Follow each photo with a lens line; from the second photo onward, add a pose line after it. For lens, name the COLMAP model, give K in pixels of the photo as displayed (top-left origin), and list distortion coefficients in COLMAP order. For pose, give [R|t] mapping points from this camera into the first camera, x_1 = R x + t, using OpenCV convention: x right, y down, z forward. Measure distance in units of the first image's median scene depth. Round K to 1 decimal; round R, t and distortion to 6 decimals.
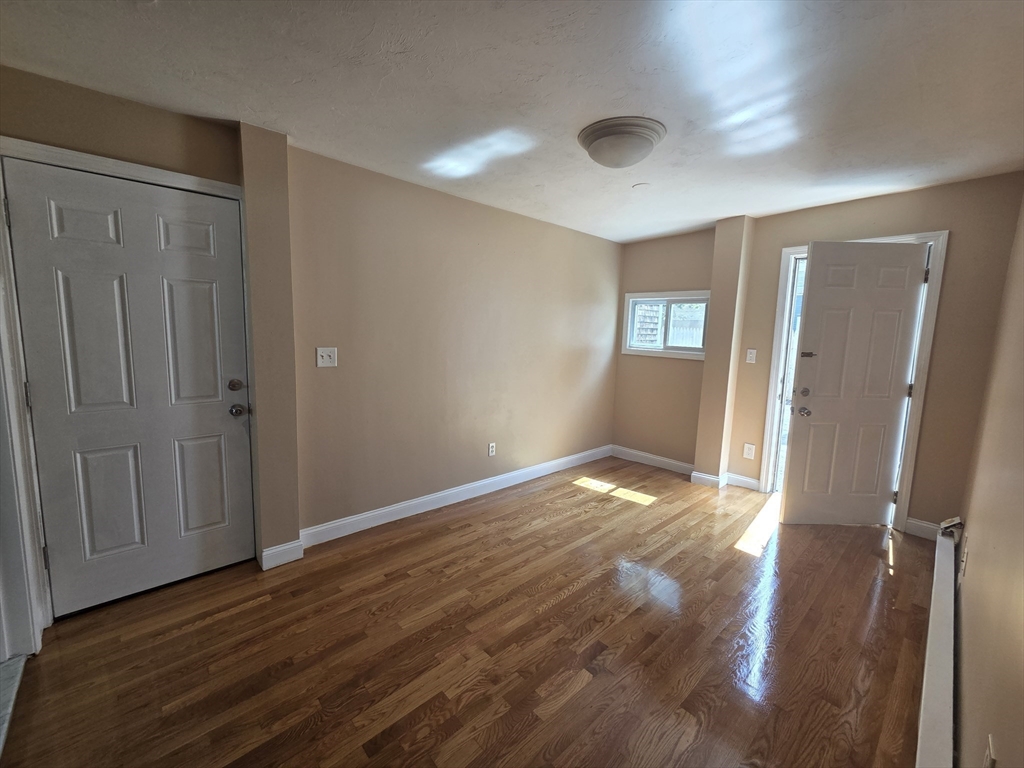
lens RADIAL K [[418.8, 0, 511.7], [0, 418.8, 378.3], [0, 0, 1]] dist [0.002733, -0.000032]
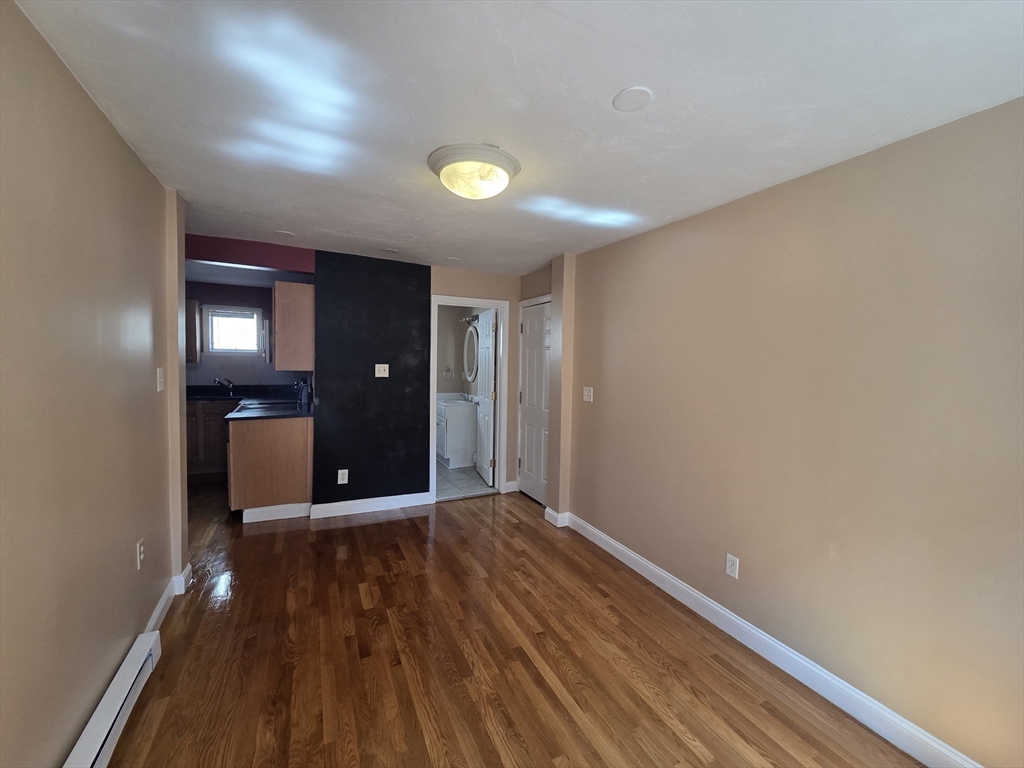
lens RADIAL K [[418.8, 0, 511.7], [0, 418.8, 378.3], [0, 0, 1]] dist [0.002733, -0.000032]
pose [[-0.284795, 0.009105, -0.958545, 0.929356], [-0.145342, 0.987984, 0.052568, -0.138530], [0.947506, 0.154288, -0.280050, 1.155673]]
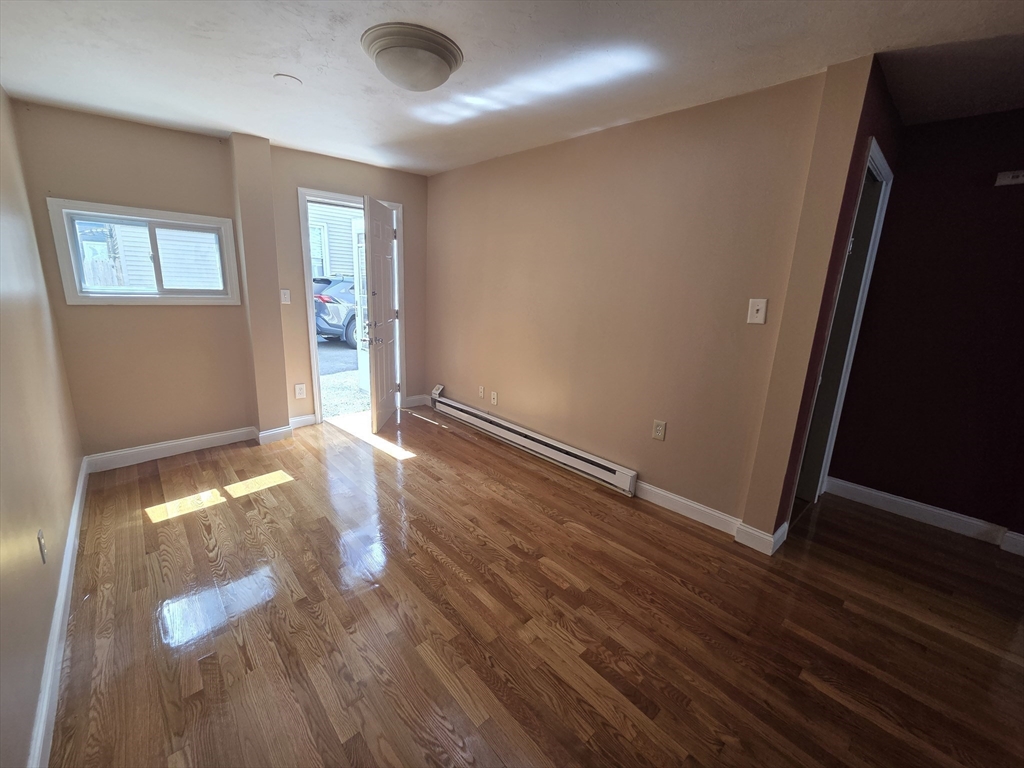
lens RADIAL K [[418.8, 0, 511.7], [0, 418.8, 378.3], [0, 0, 1]] dist [0.002733, -0.000032]
pose [[0.000214, -0.251404, 0.967882, -0.610925], [0.080540, 0.964742, 0.250571, -0.104034], [-0.996751, 0.077899, 0.020455, 0.681554]]
